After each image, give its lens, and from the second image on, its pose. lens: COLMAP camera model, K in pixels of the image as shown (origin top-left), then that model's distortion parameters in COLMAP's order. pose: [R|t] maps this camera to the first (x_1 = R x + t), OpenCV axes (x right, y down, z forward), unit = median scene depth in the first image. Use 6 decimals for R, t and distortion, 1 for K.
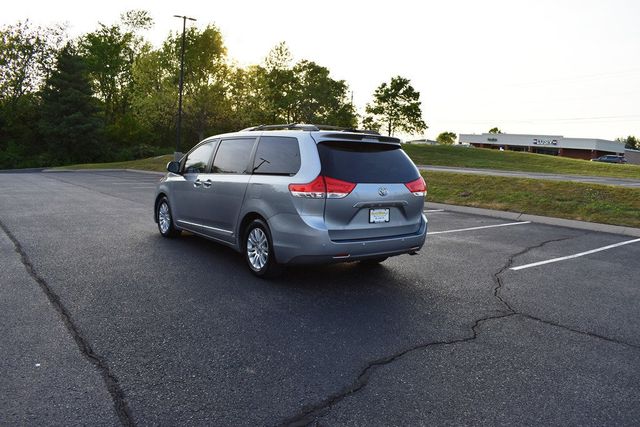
lens RADIAL K [[496.7, 0, 320.0], [0, 496.7, 213.5], [0, 0, 1]] dist [-0.097337, 0.009960]
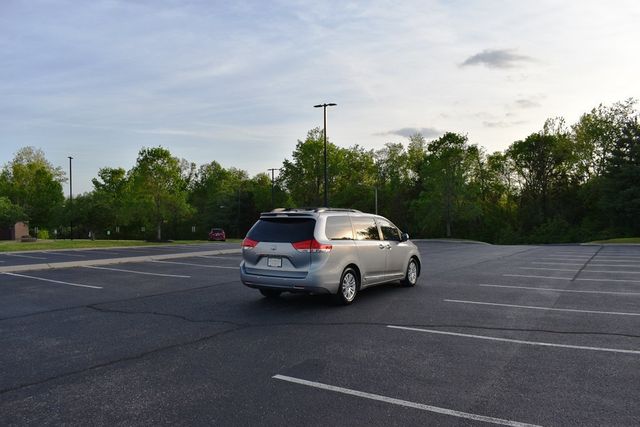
lens RADIAL K [[496.7, 0, 320.0], [0, 496.7, 213.5], [0, 0, 1]] dist [-0.097337, 0.009960]
pose [[0.338067, -0.050523, -0.939765, 1.075073], [-0.099011, 0.991107, -0.088901, -0.015633], [0.935899, 0.123102, 0.330058, 0.373470]]
